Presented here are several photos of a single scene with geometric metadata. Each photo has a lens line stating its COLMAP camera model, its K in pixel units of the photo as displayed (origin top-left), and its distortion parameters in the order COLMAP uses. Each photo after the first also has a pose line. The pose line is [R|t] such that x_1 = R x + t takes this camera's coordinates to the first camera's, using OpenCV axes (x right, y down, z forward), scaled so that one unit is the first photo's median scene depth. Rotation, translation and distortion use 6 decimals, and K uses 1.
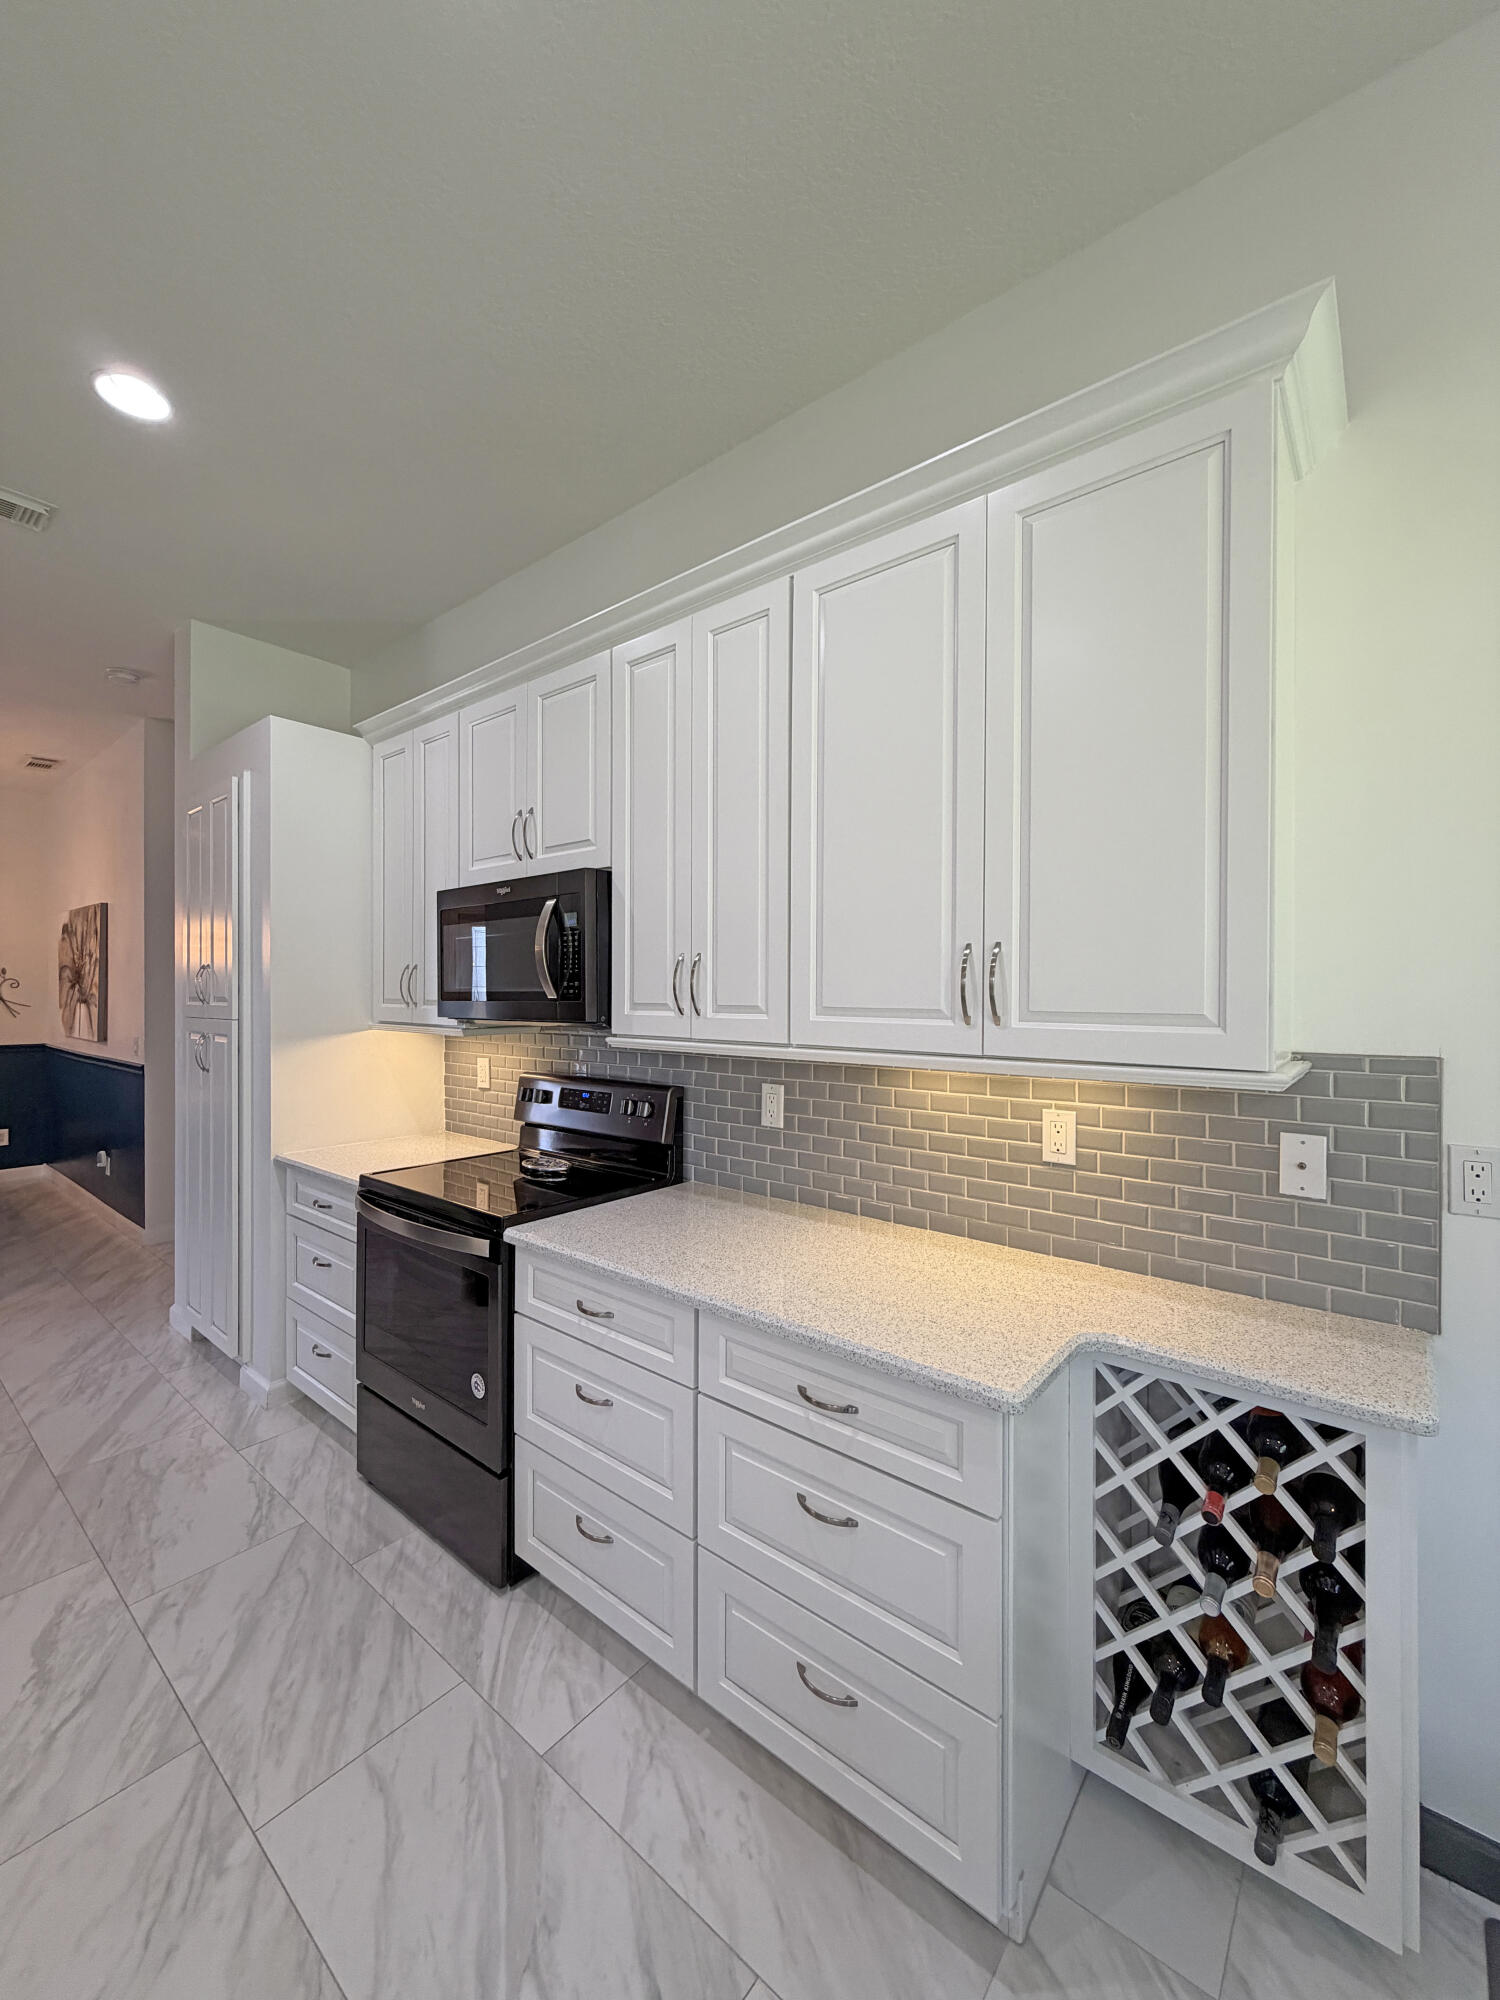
lens RADIAL K [[807.8, 0, 744.9], [0, 807.8, 999.5], [0, 0, 1]] dist [-0.001842, 0.000009]
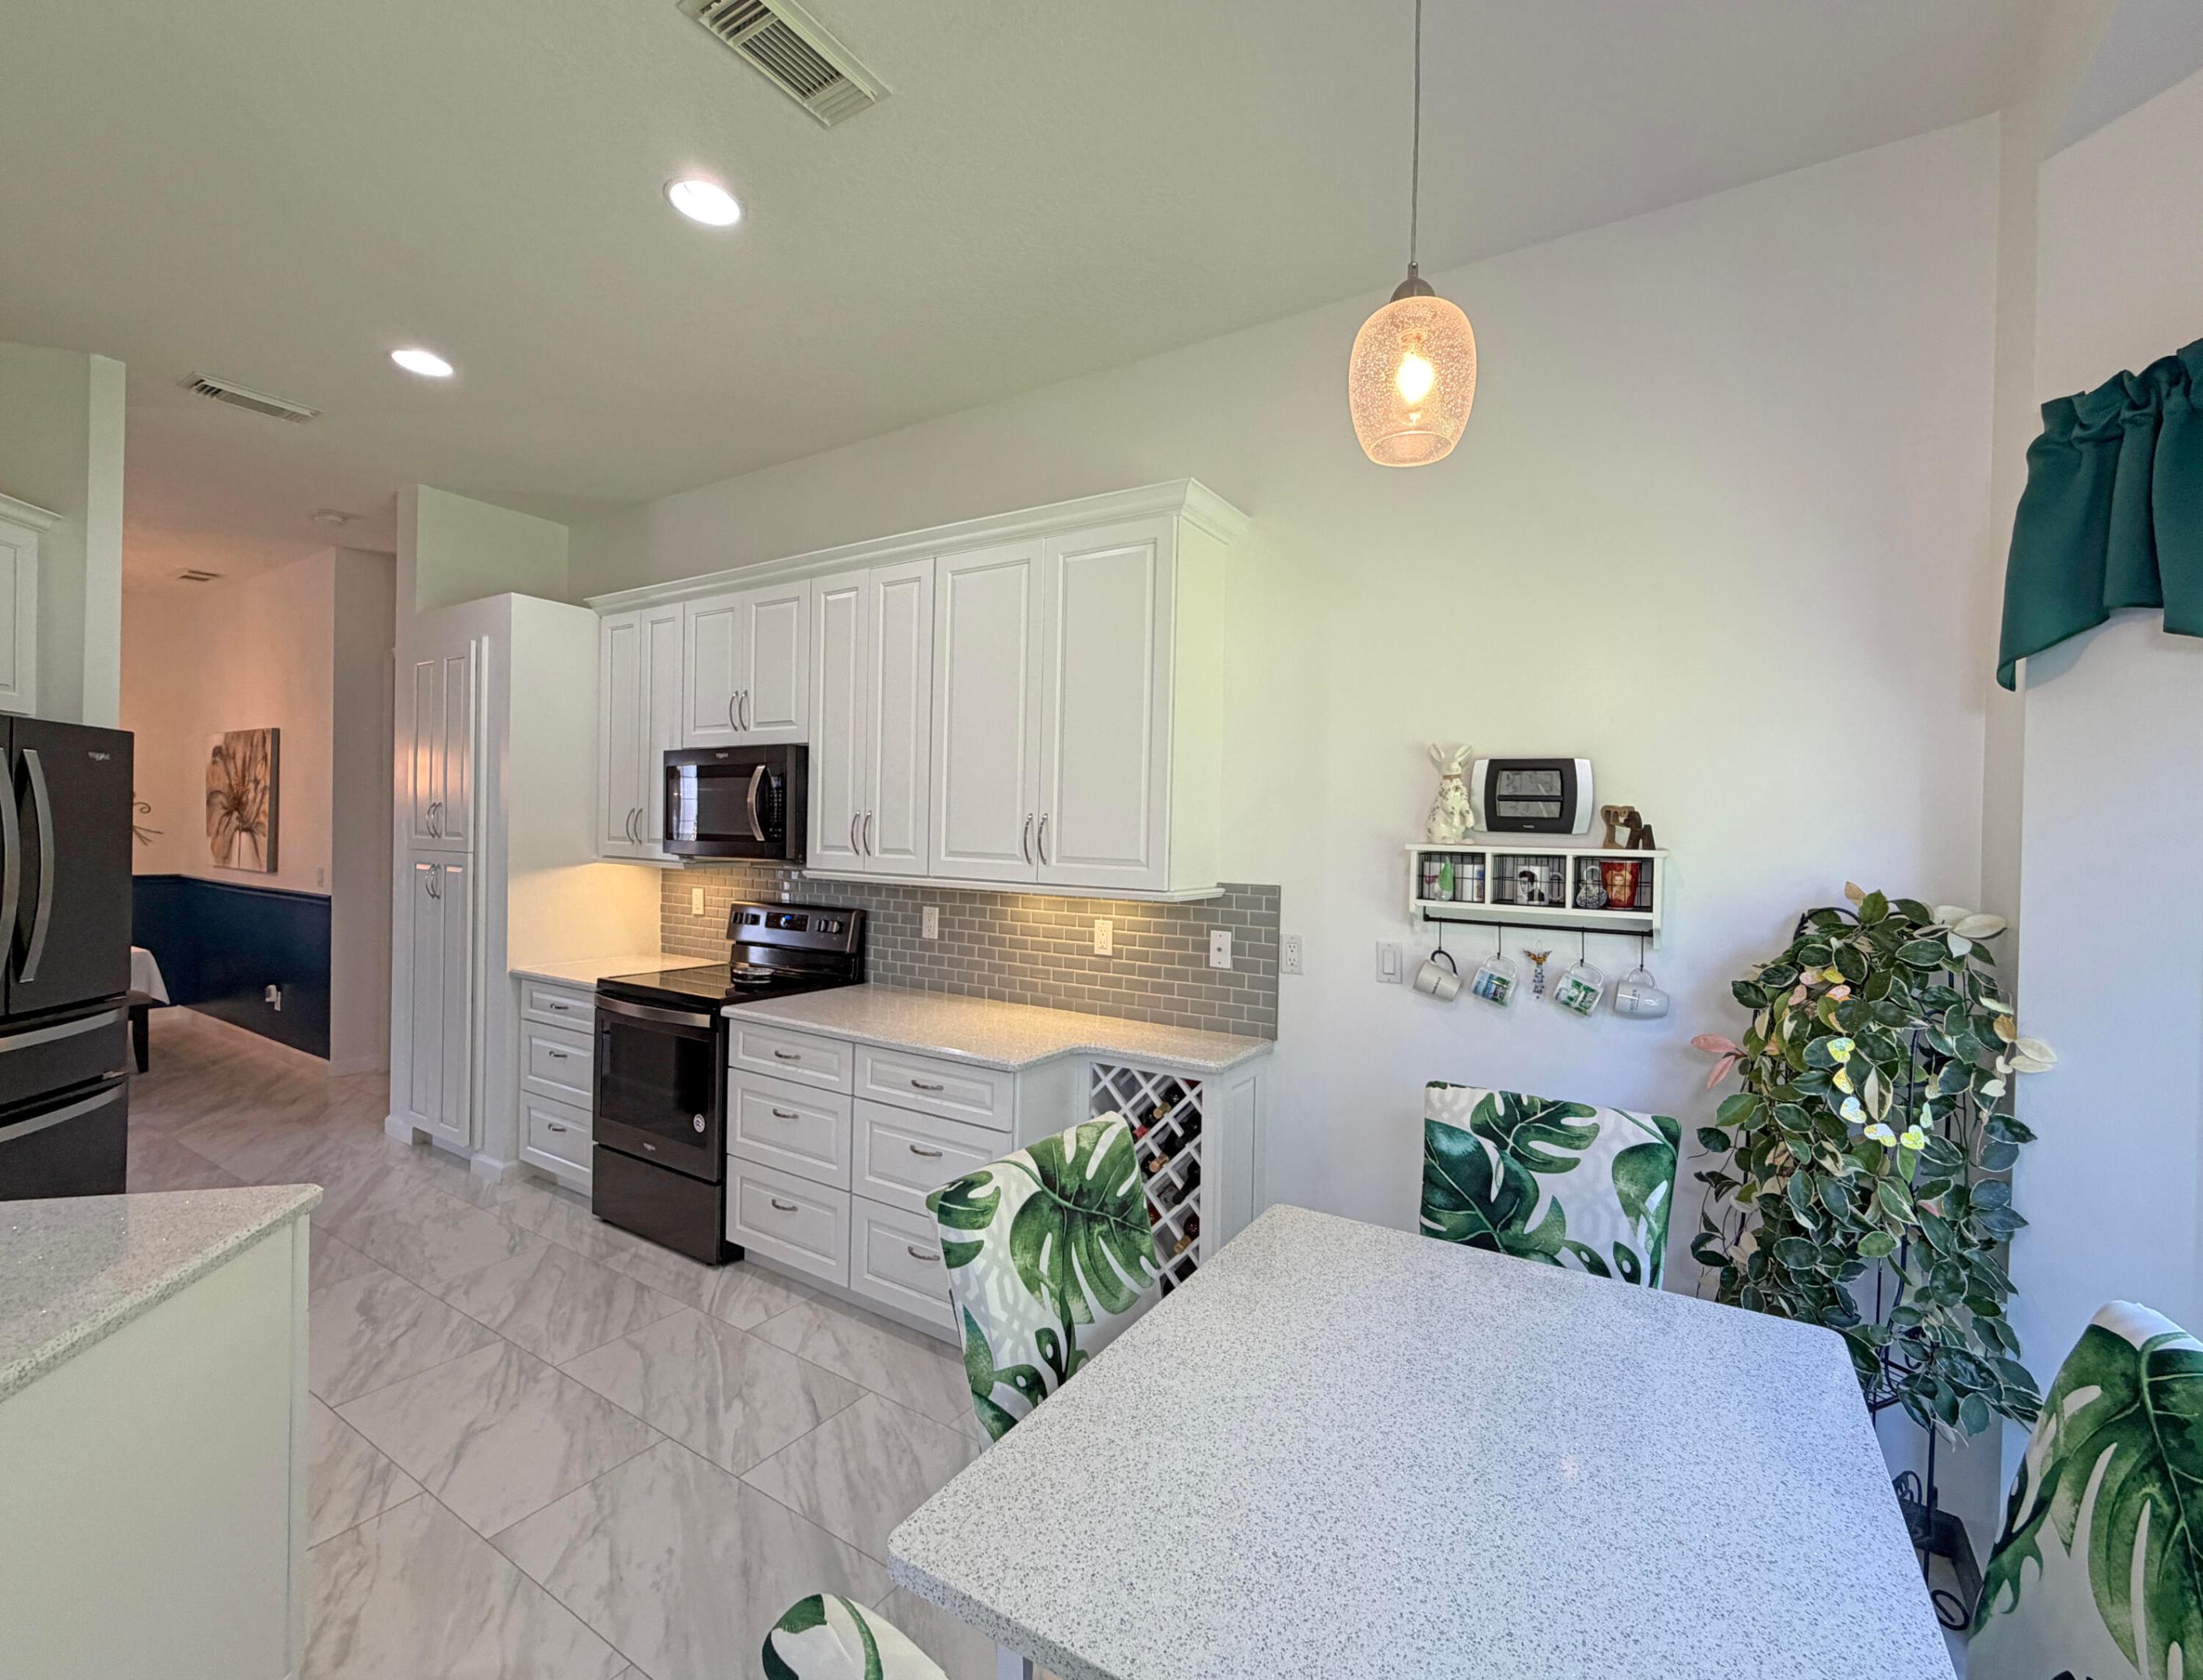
lens RADIAL K [[939.5, 0, 1143.7], [0, 939.5, 842.2], [0, 0, 1]] dist [-0.002443, 0.000216]
pose [[0.988609, 0.016510, 0.149599, 0.163133], [-0.017506, 0.999832, 0.005346, -0.019731], [-0.149485, -0.007904, 0.988732, -0.662501]]
